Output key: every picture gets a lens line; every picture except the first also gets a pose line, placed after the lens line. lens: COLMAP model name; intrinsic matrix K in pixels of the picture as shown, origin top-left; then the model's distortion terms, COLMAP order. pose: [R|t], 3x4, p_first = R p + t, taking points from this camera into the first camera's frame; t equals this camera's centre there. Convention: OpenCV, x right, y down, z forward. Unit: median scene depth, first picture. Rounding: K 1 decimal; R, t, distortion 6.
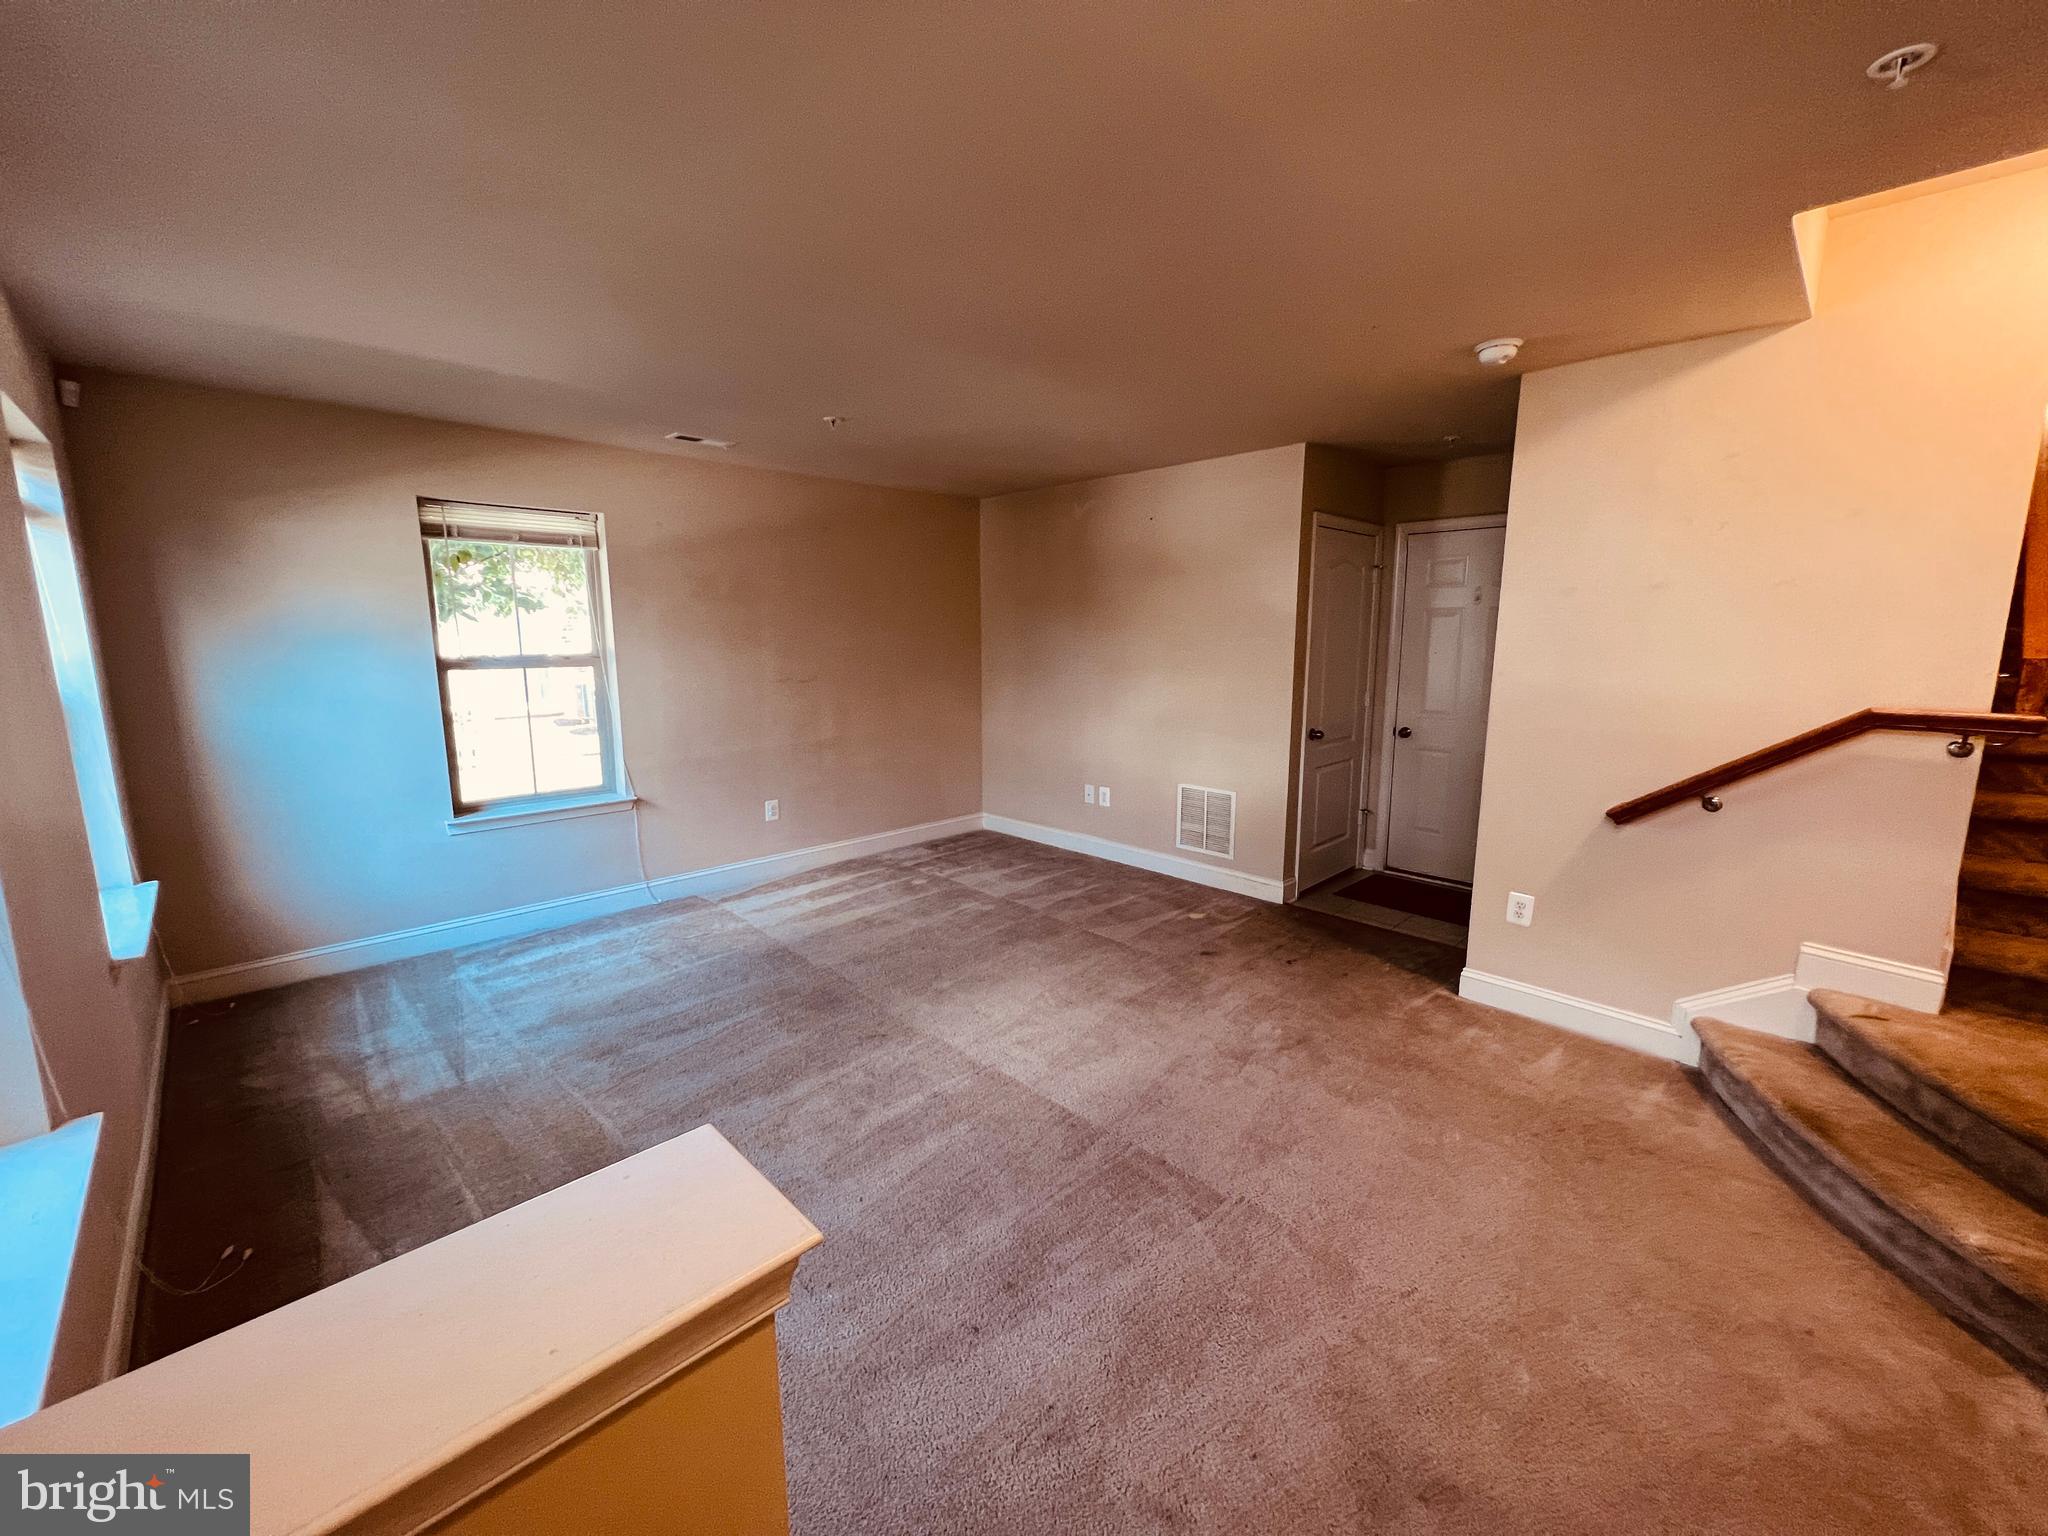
lens RADIAL K [[818.5, 0, 1022.7], [0, 818.5, 767.4], [0, 0, 1]] dist [-0.004375, 0.001452]
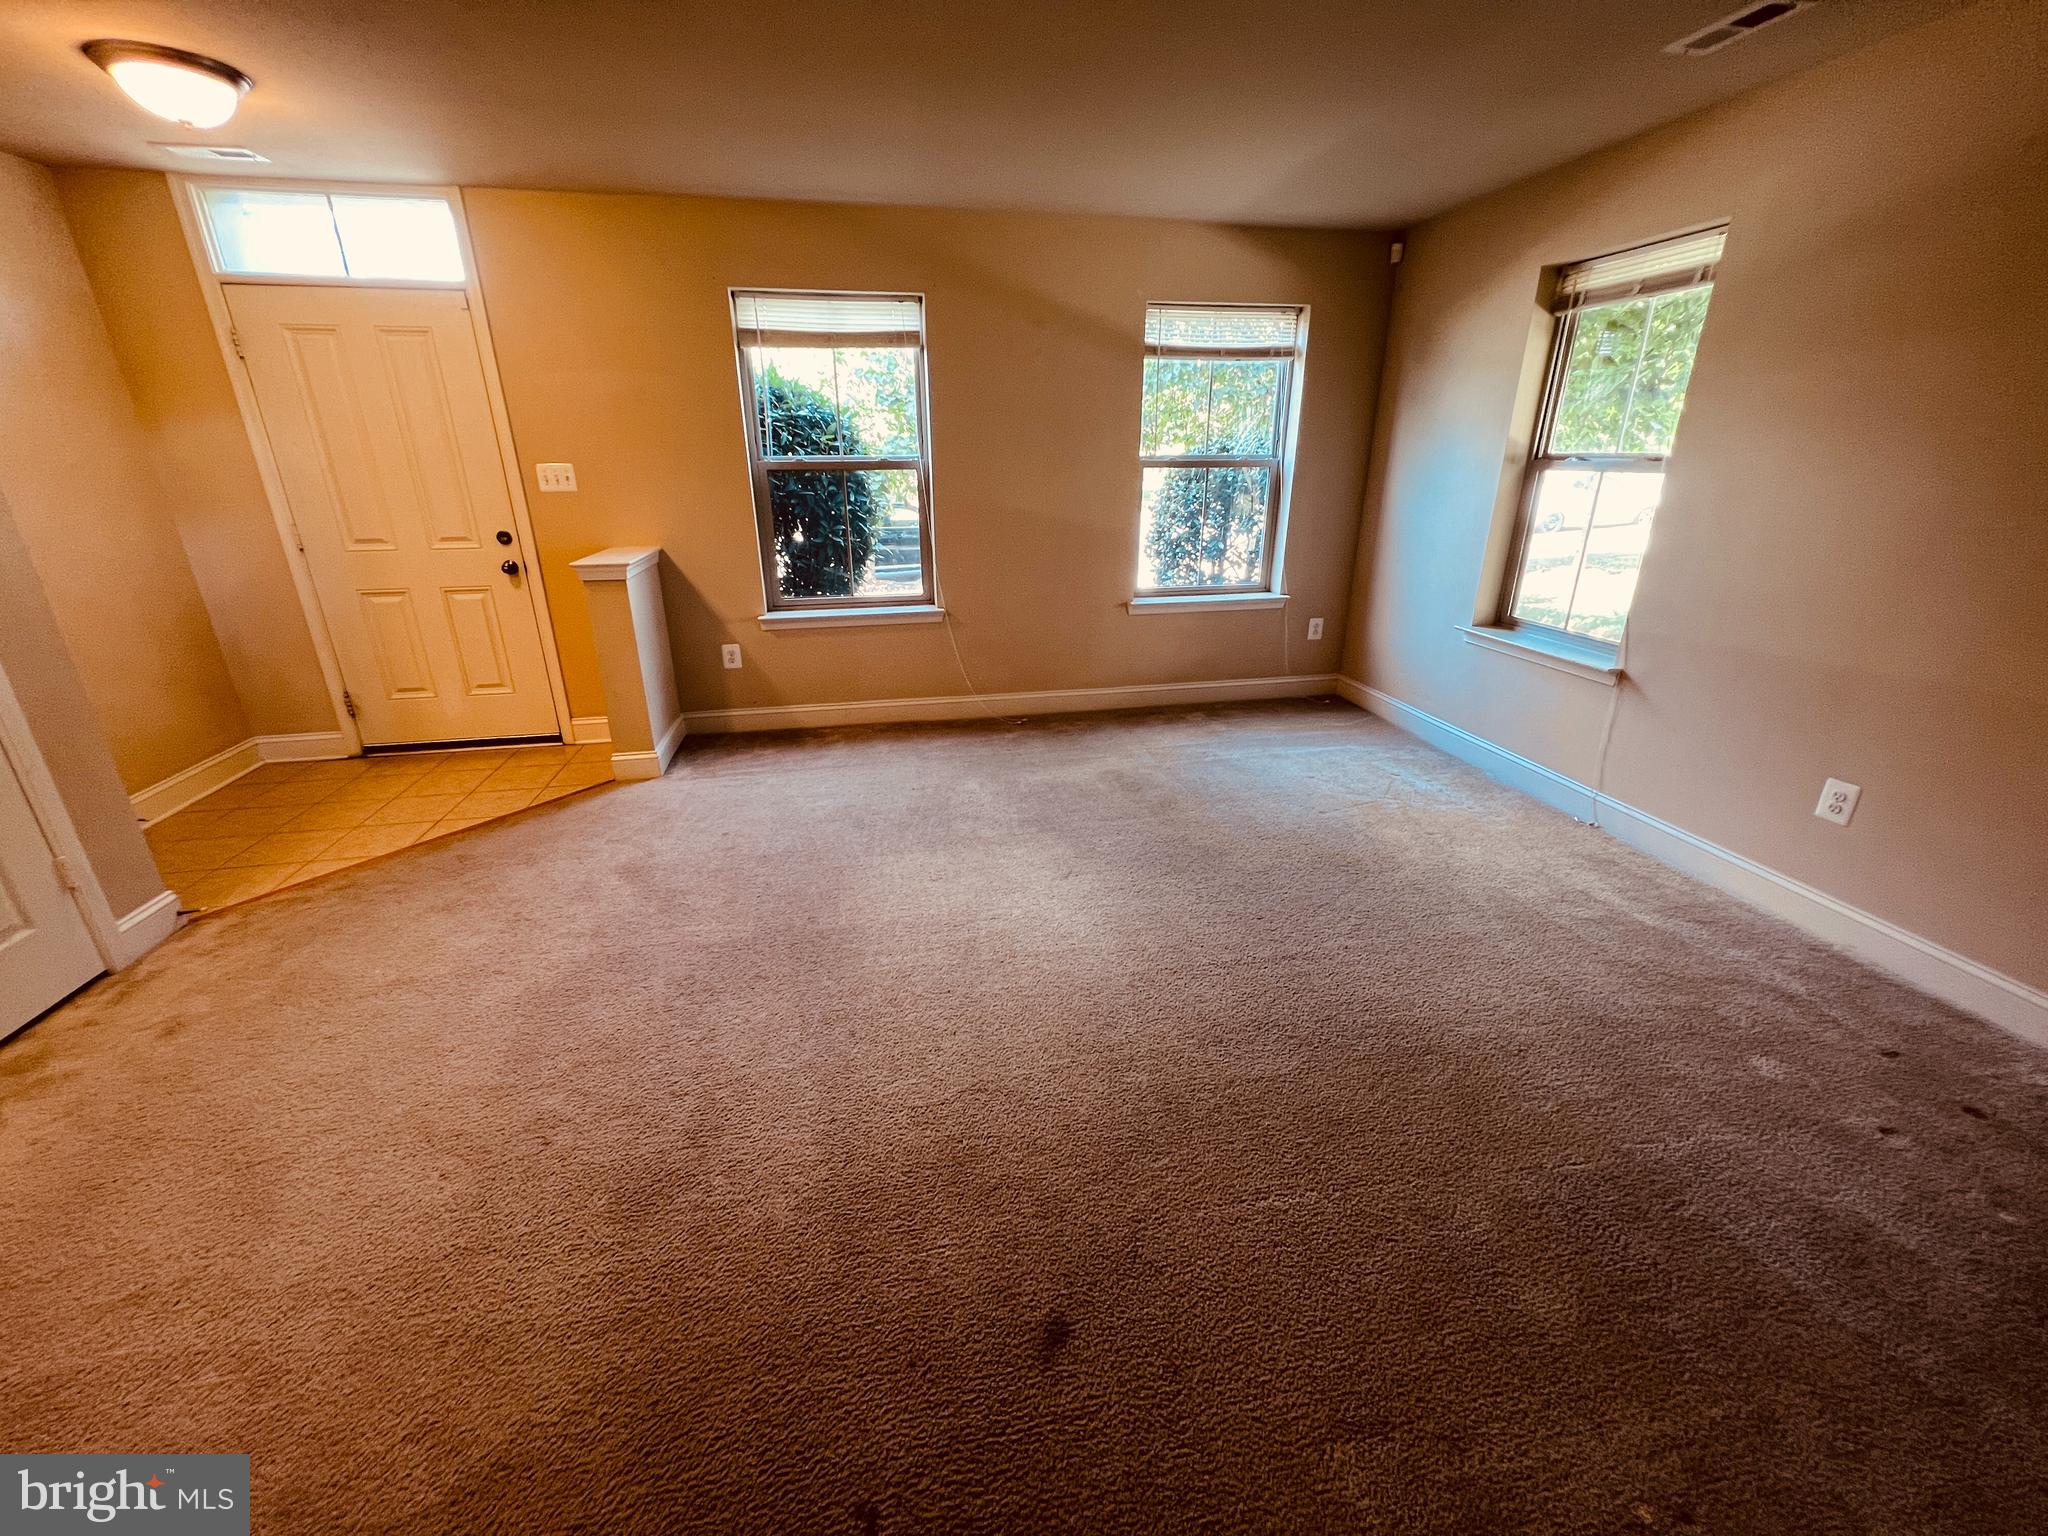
lens RADIAL K [[818.5, 0, 1023.8], [0, 818.5, 761.8], [0, 0, 1]] dist [-0.004375, 0.001452]
pose [[-0.537371, 0.296632, -0.789457, 0.388248], [-0.145057, 0.889639, 0.433013, -0.127157], [0.830777, 0.347205, -0.435038, 0.940679]]
